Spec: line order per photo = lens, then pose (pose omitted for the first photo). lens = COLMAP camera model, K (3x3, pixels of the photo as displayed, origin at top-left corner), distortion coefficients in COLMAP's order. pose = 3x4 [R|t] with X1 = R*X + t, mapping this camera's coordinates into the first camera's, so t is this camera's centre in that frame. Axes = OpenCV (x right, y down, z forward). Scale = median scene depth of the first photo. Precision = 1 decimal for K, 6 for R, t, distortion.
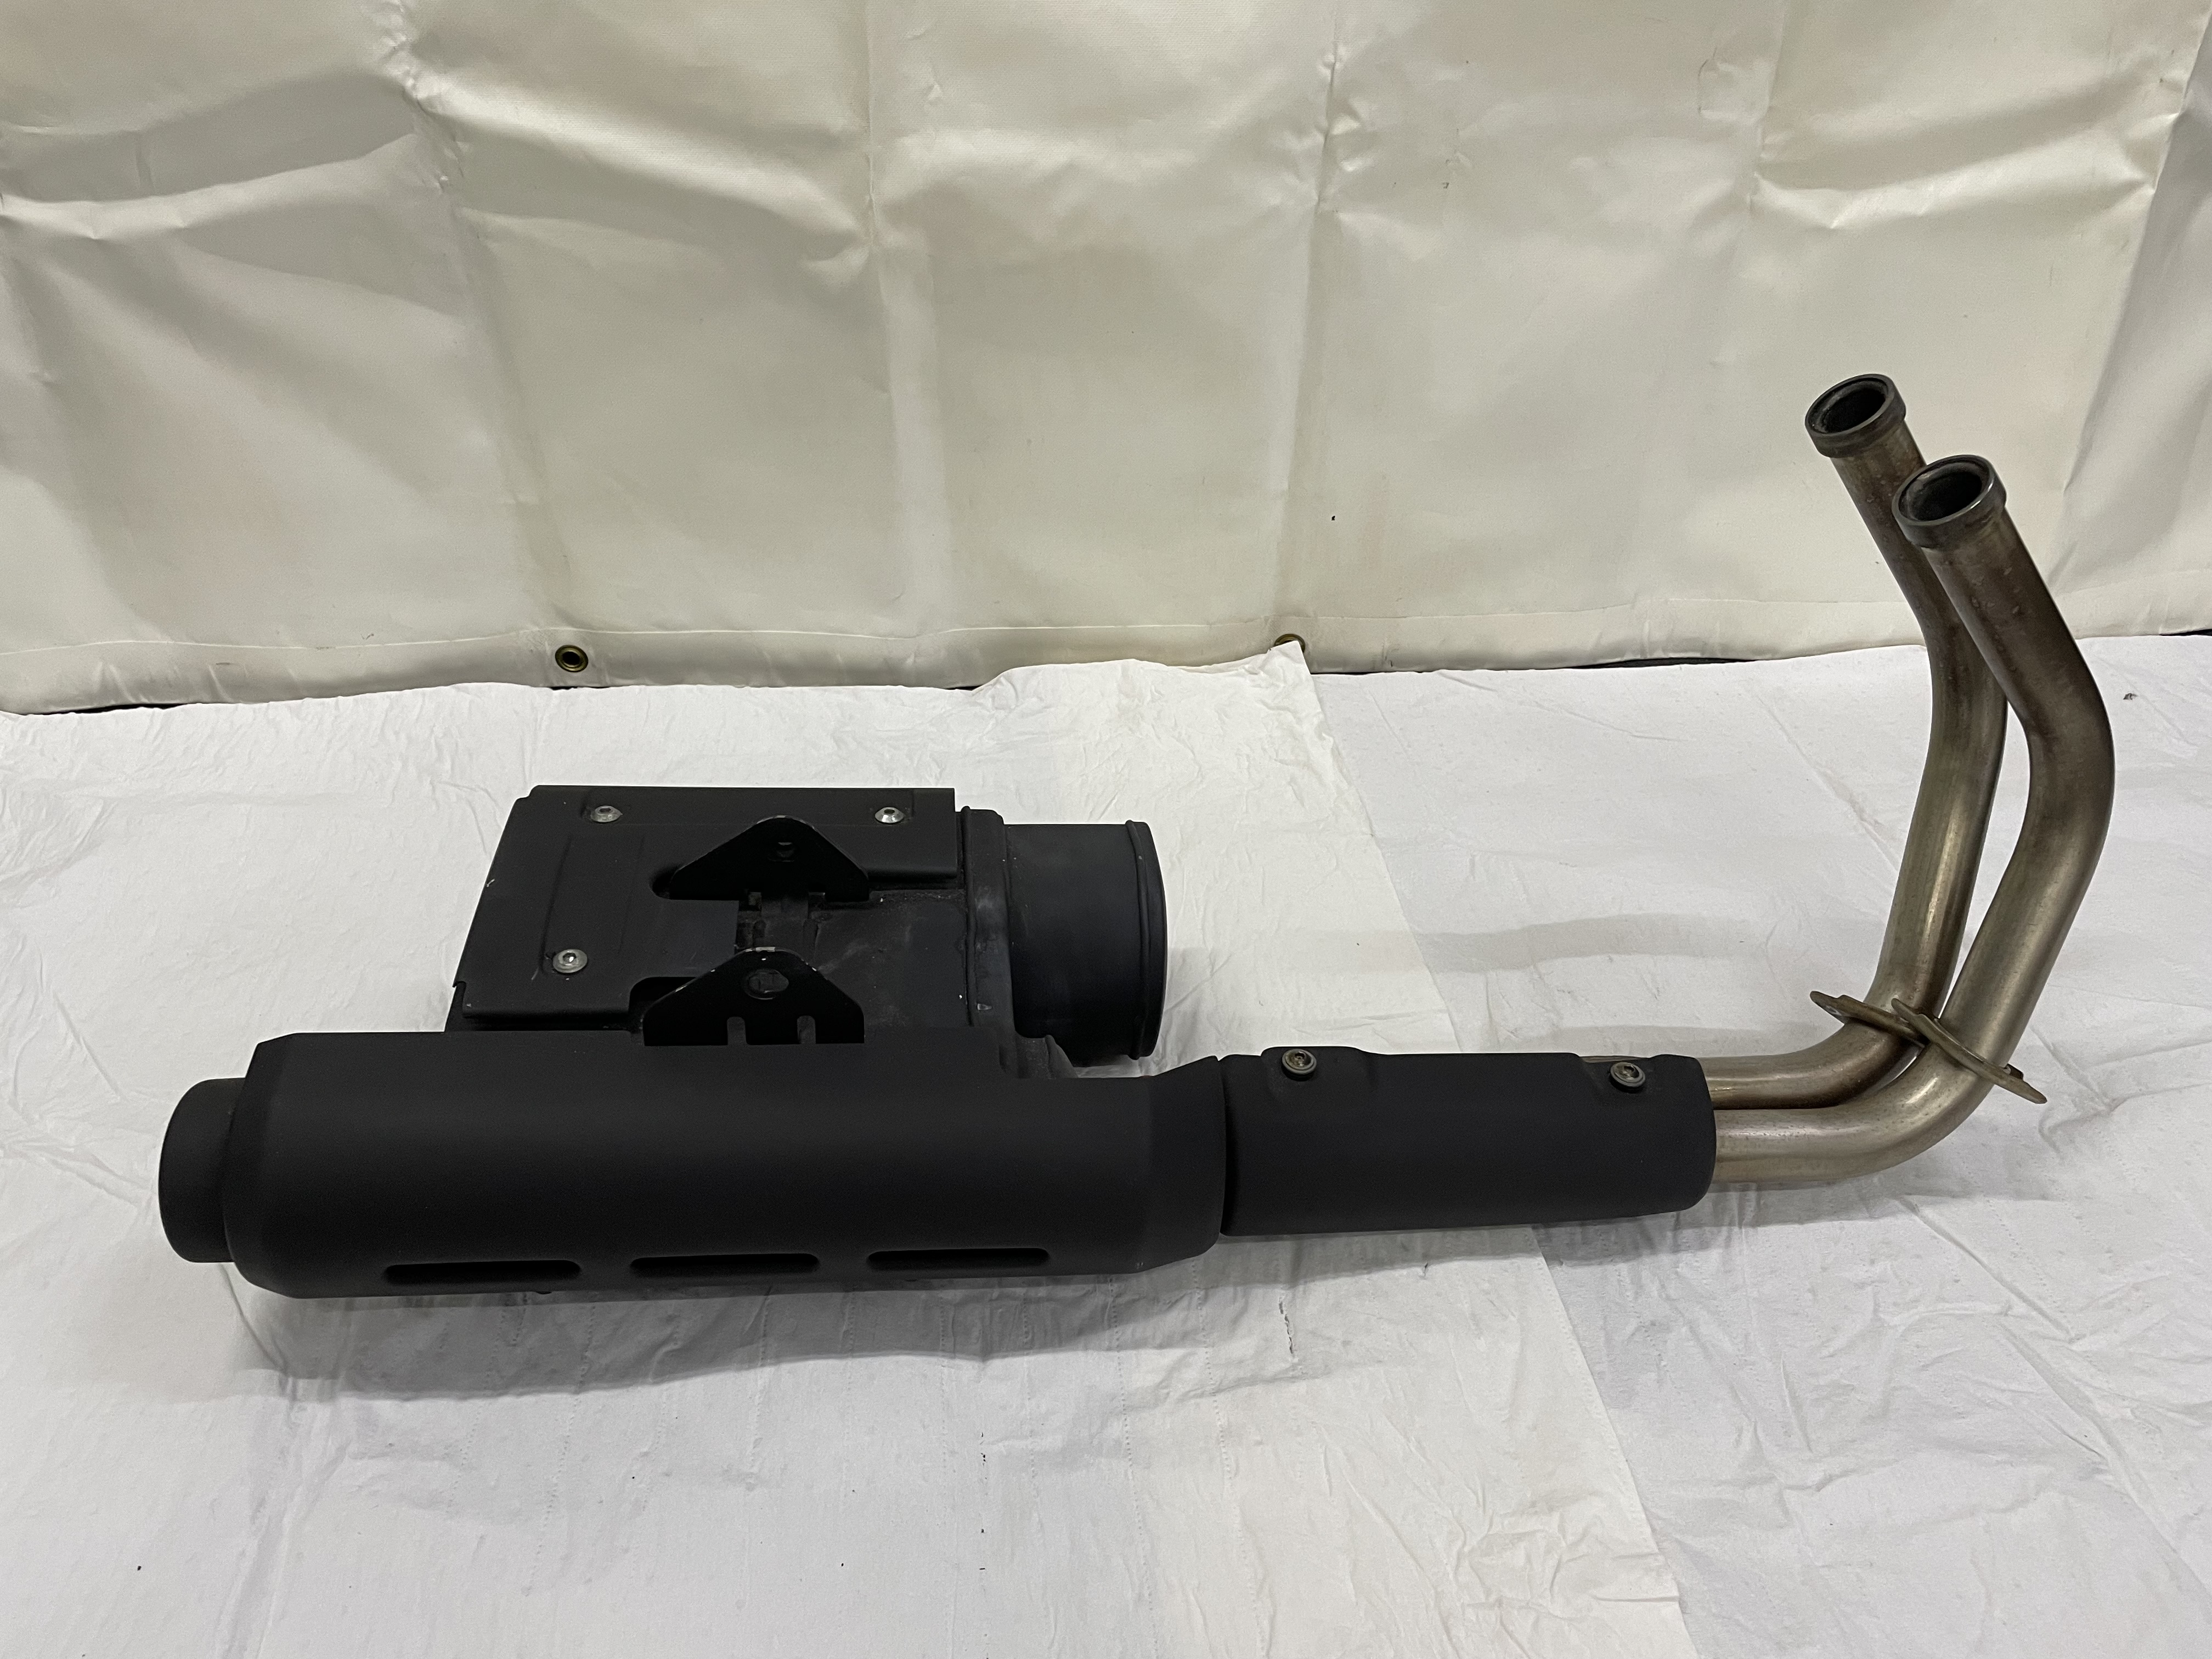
lens RADIAL K [[1690.0, 0, 1092.3], [0, 1690.0, 824.9], [0, 0, 1]] dist [0.044553, -0.057413]
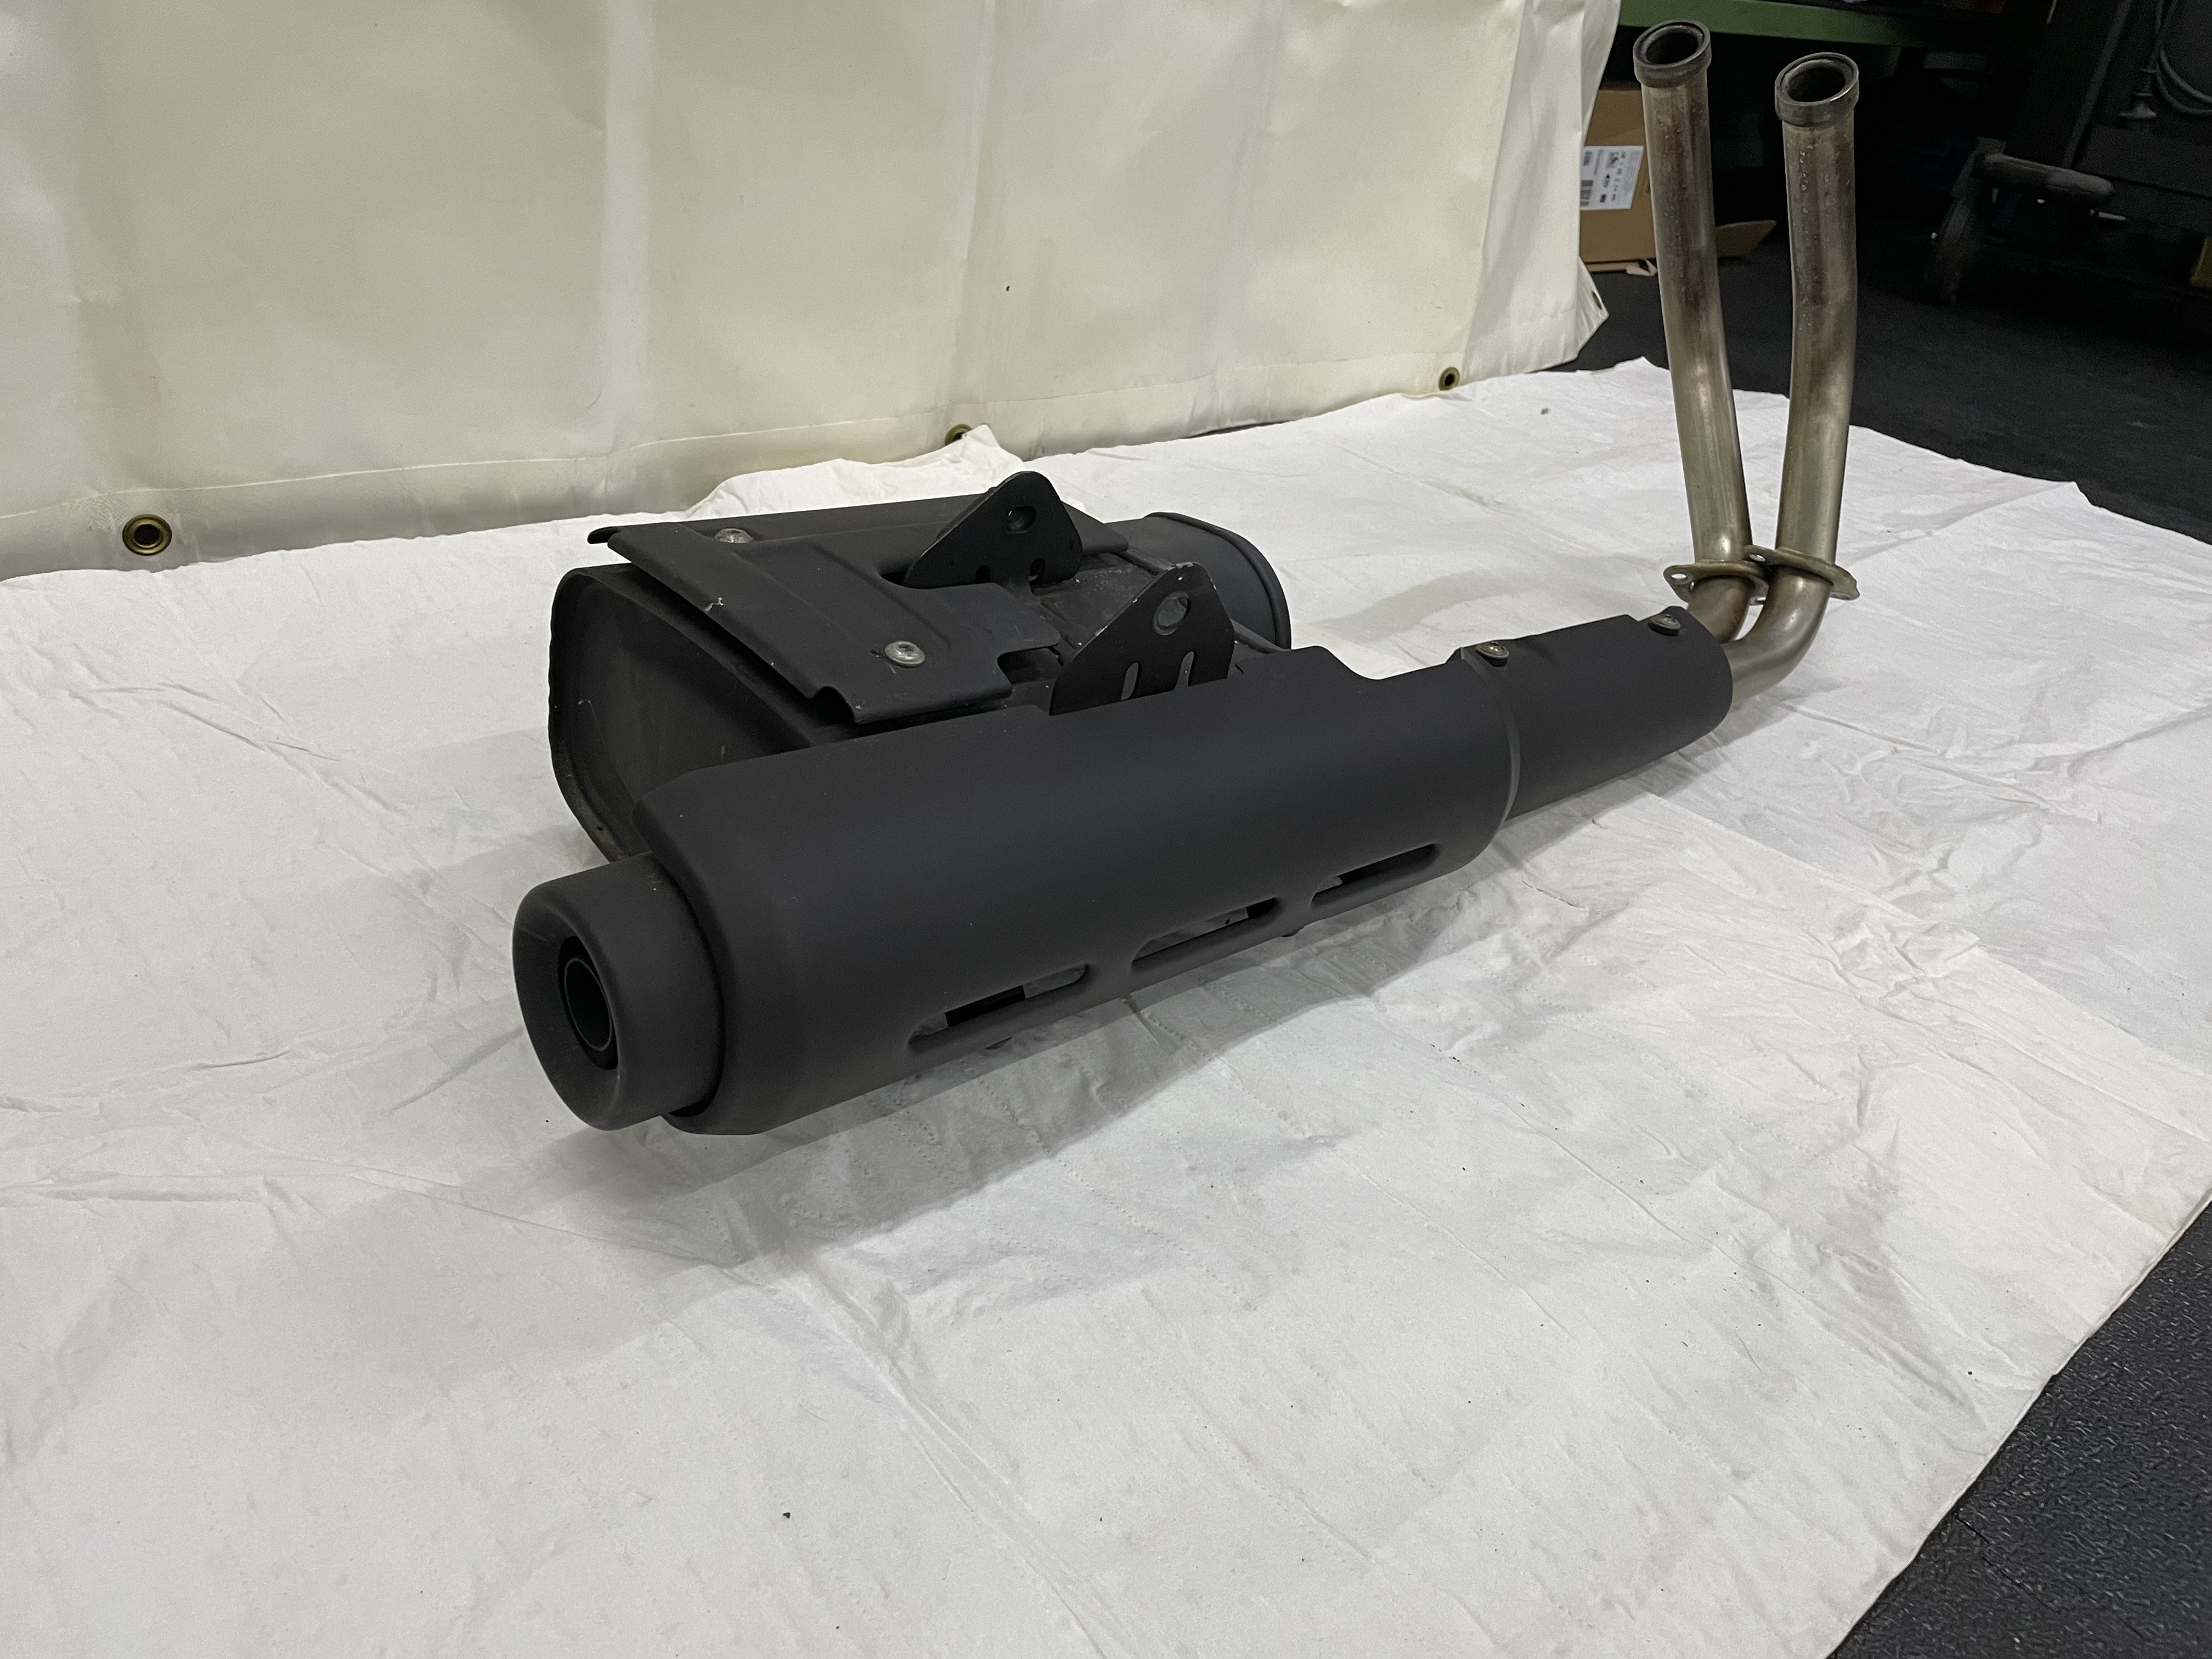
lens RADIAL K [[1690.0, 0, 1106.5], [0, 1690.0, 842.3], [0, 0, 1]] dist [0.044553, -0.057413]
pose [[0.790676, -0.222969, 0.570190, -0.670073], [0.235740, 0.970393, 0.052567, 0.139492], [-0.565029, 0.092854, 0.819829, 0.278346]]
